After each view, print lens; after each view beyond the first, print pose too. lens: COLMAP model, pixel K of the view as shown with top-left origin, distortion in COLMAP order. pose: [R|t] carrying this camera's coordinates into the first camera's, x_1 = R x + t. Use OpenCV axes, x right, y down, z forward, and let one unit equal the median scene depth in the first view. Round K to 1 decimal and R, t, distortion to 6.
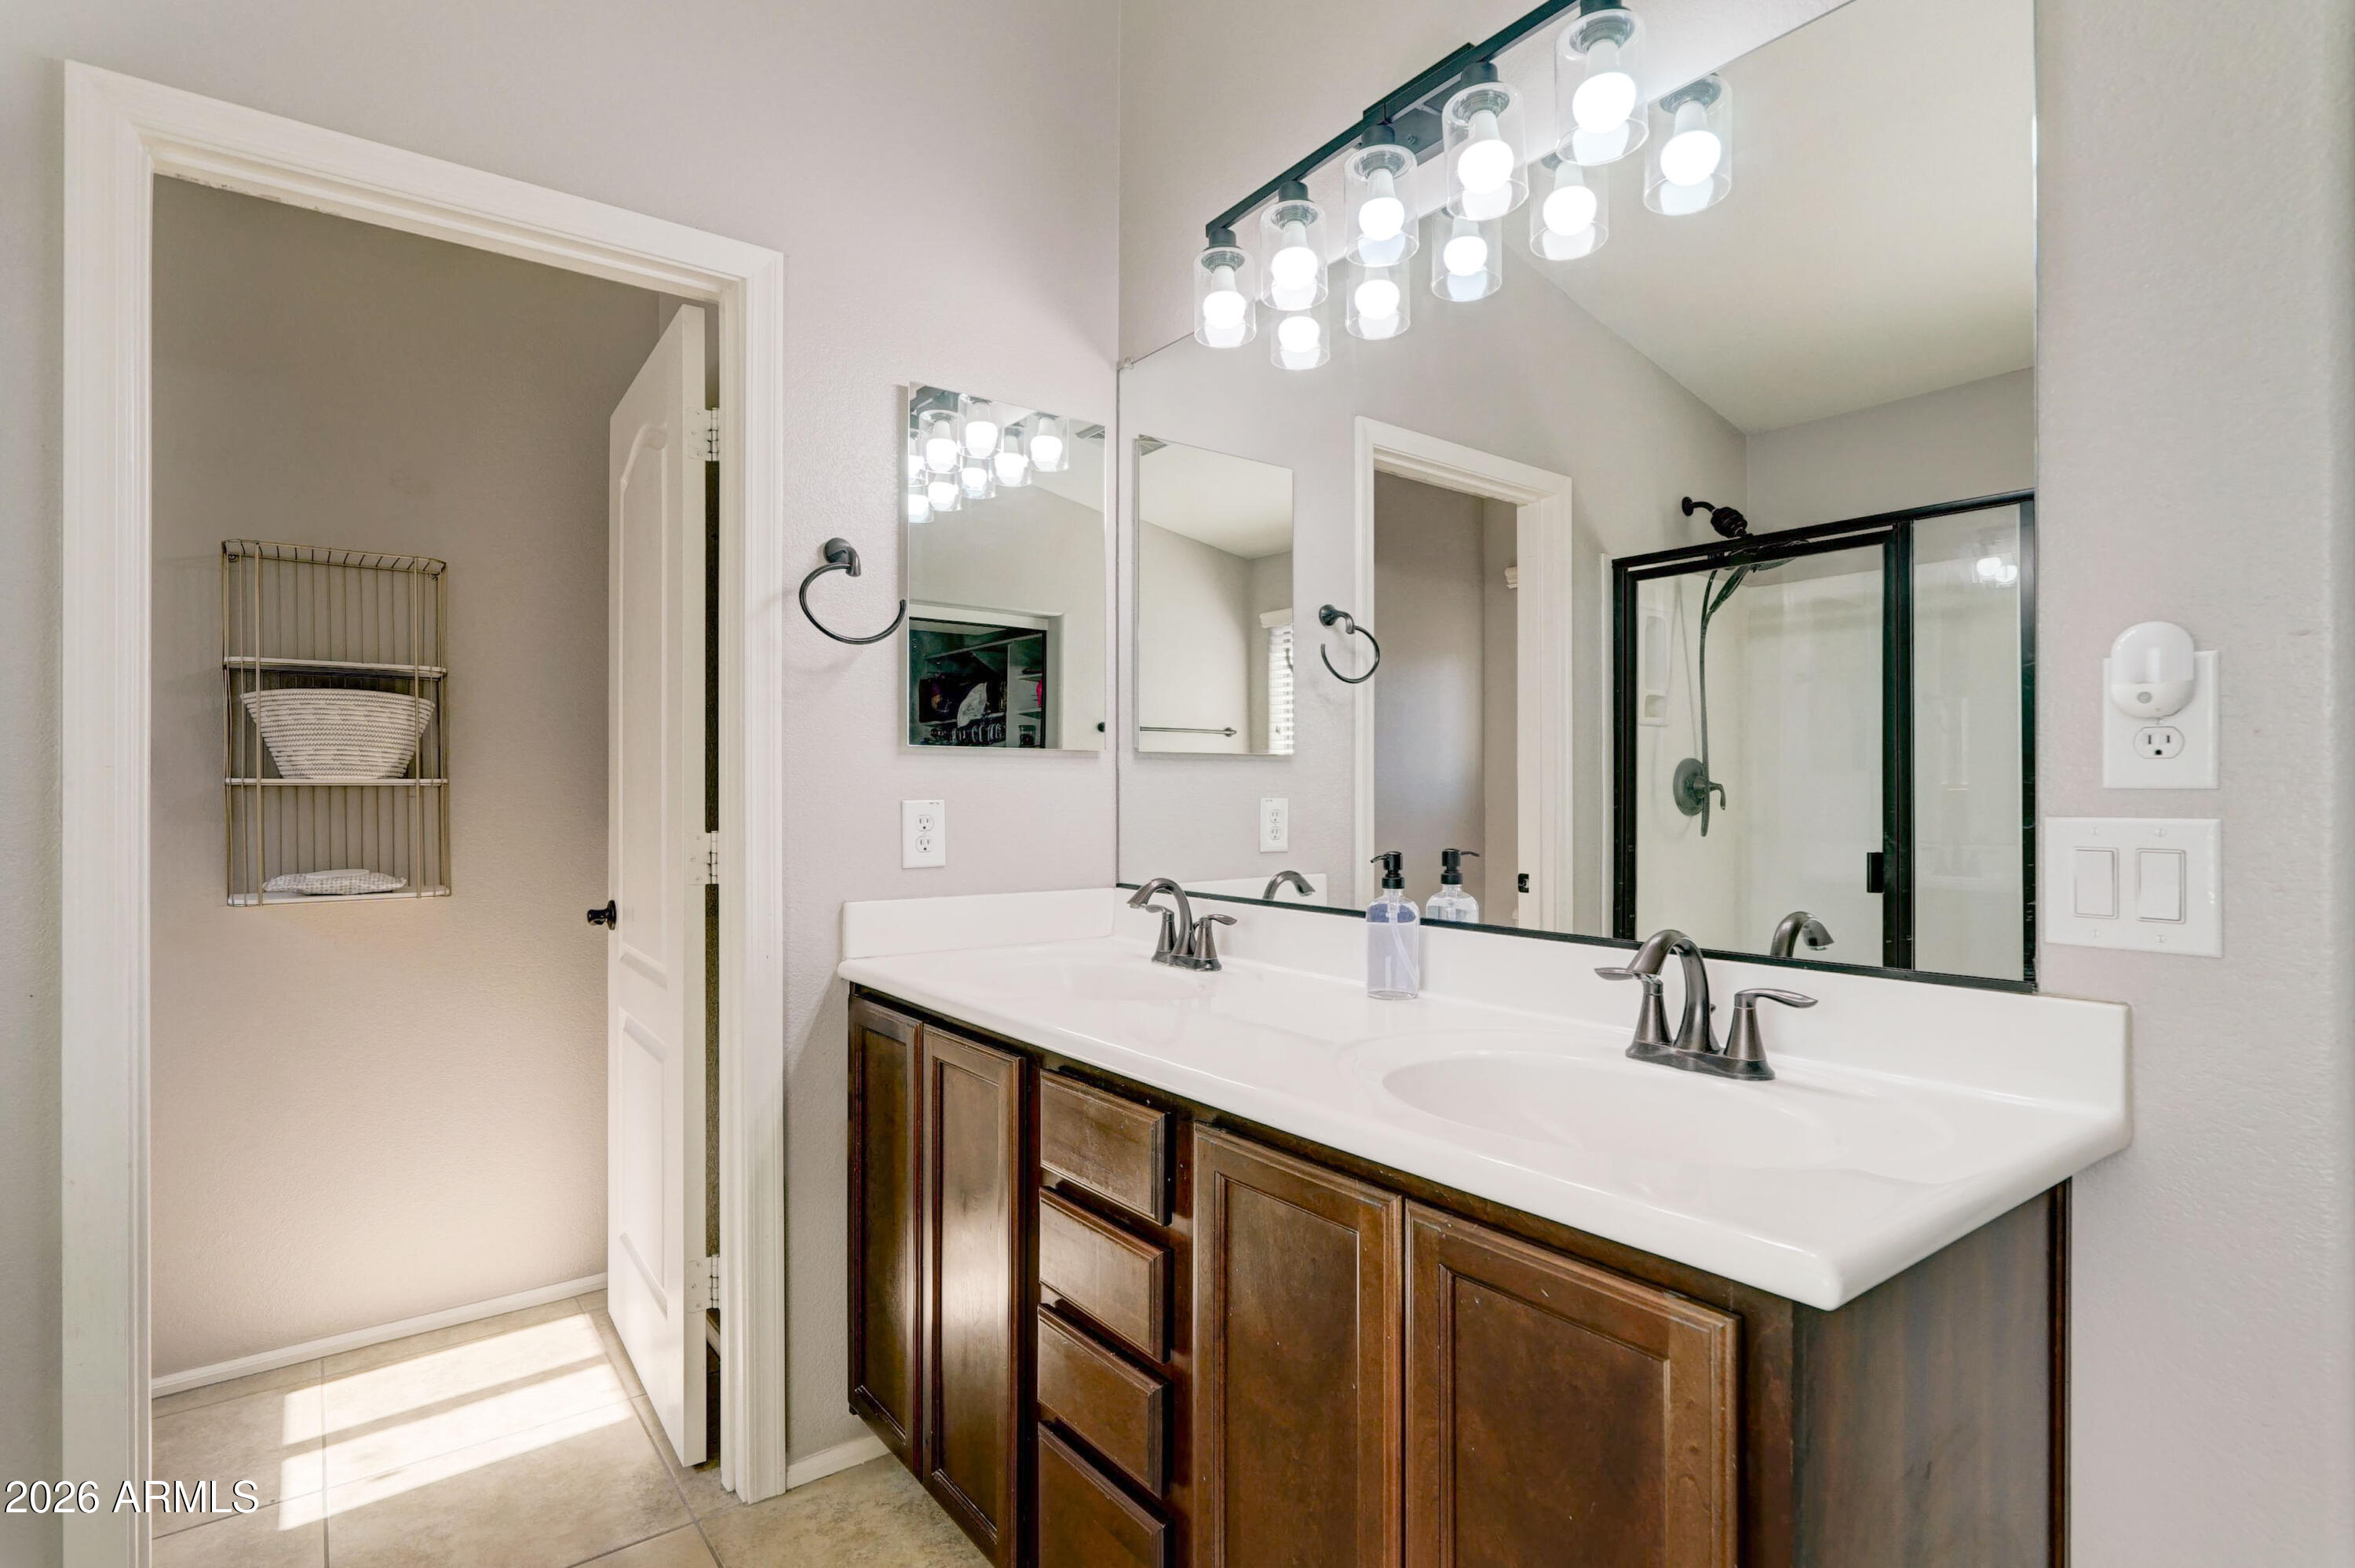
lens RADIAL K [[1106.5, 0, 1160.4], [0, 1106.5, 783.3], [0, 0, 1]] dist [0.004609, 0.000510]
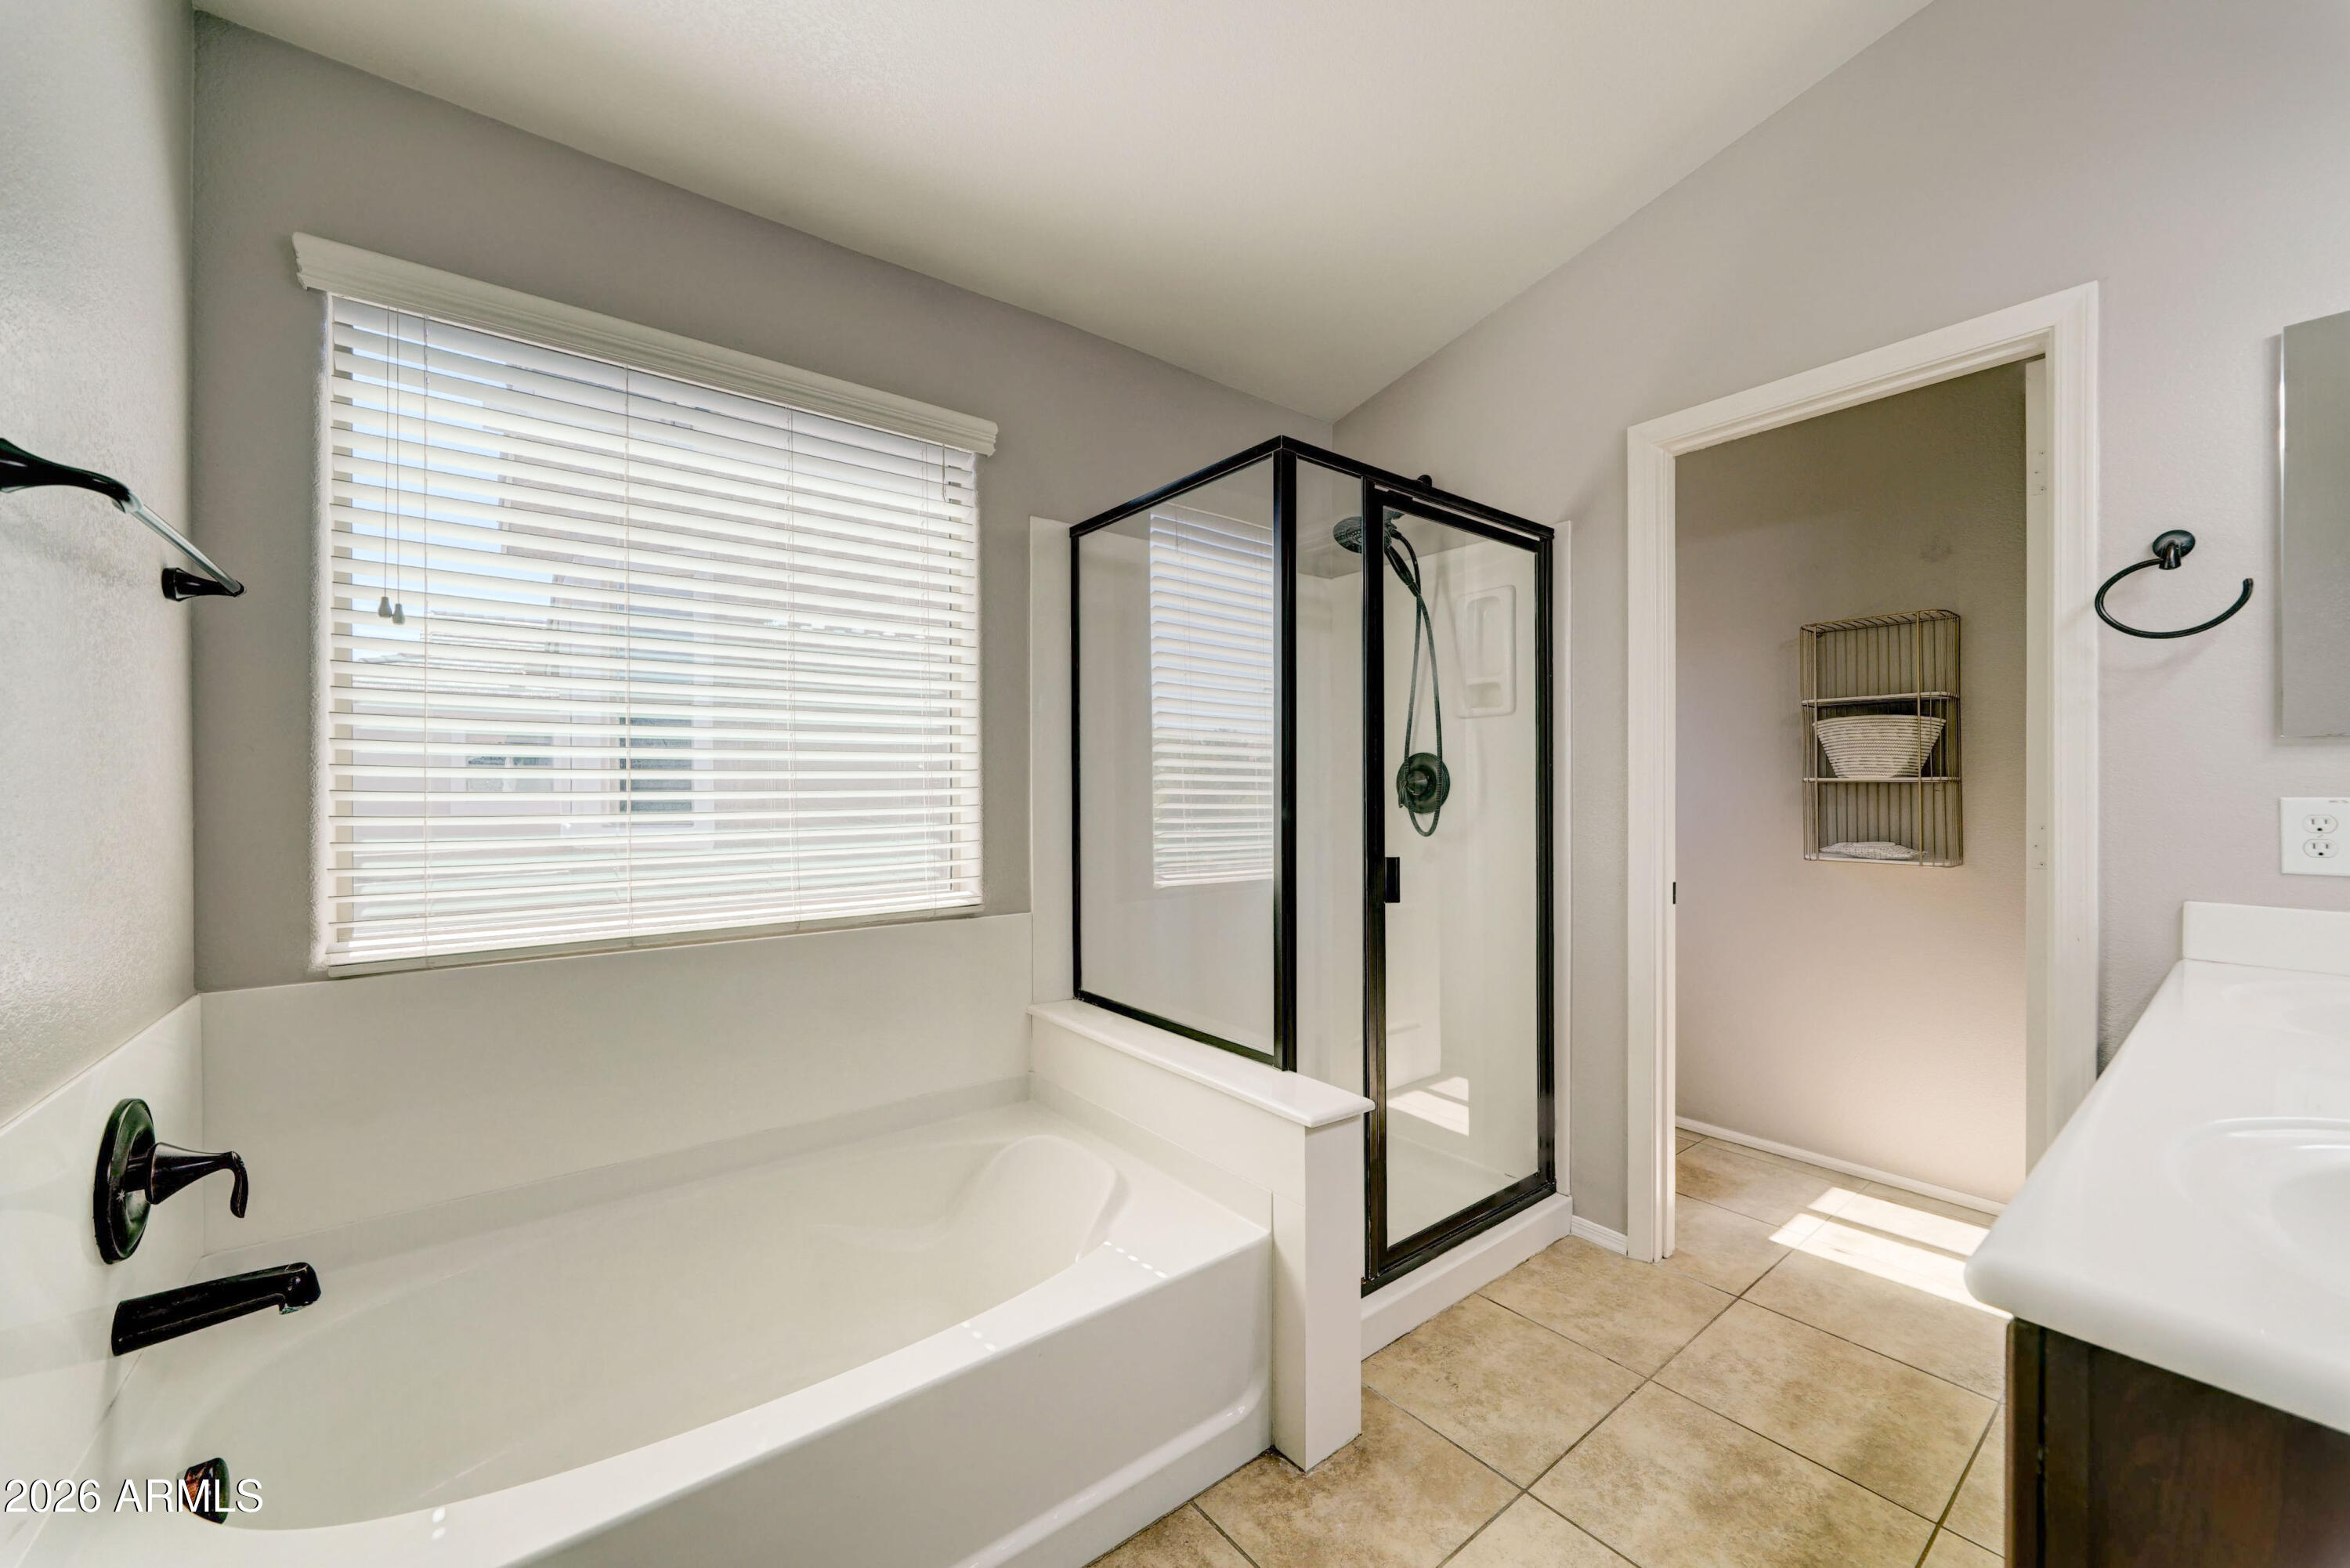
lens RADIAL K [[886.0, 0, 1165.7], [0, 886.0, 782.2], [0, 0, 1]] dist [-0.000581, -0.000277]
pose [[0.019056, -0.001808, -0.999817, 0.387669], [0.001248, 0.999998, -0.001785, 0.002891], [0.999818, -0.001214, 0.019058, 0.070807]]
